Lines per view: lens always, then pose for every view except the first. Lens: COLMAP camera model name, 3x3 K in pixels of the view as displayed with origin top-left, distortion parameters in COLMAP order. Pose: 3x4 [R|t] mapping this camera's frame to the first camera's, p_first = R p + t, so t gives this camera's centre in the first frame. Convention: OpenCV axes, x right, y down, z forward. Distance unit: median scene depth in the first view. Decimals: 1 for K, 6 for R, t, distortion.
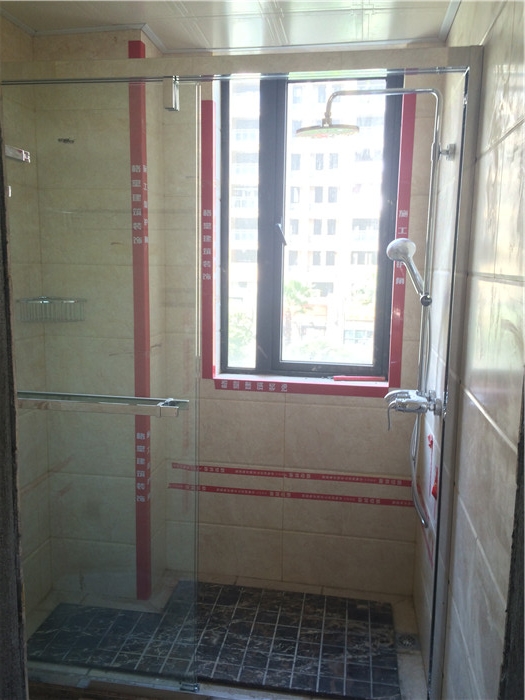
lens RADIAL K [[598.1, 0, 263.6], [0, 598.1, 345.9], [0, 0, 1]] dist [0.066793, -0.081912]
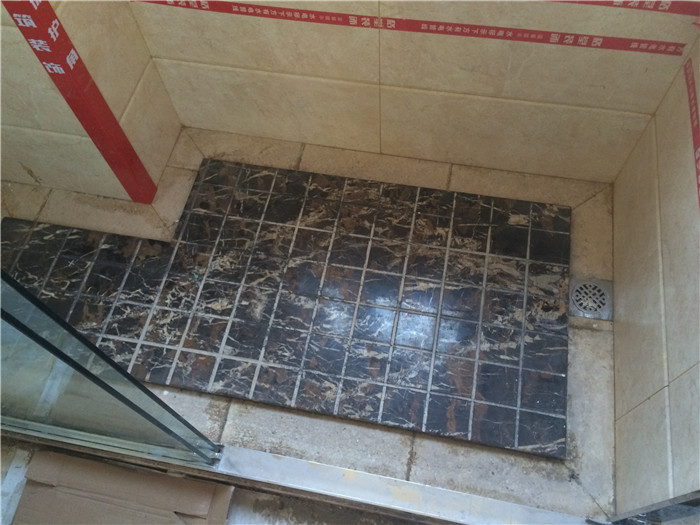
lens RADIAL K [[598.1, 0, 350.3], [0, 598.1, 263.8], [0, 0, 1]] dist [0.066793, -0.081912]
pose [[0.997089, 0.002750, -0.076199, 0.051716], [0.059874, 0.590537, 0.804786, -0.008547], [0.047212, -0.807006, 0.588653, 0.662116]]
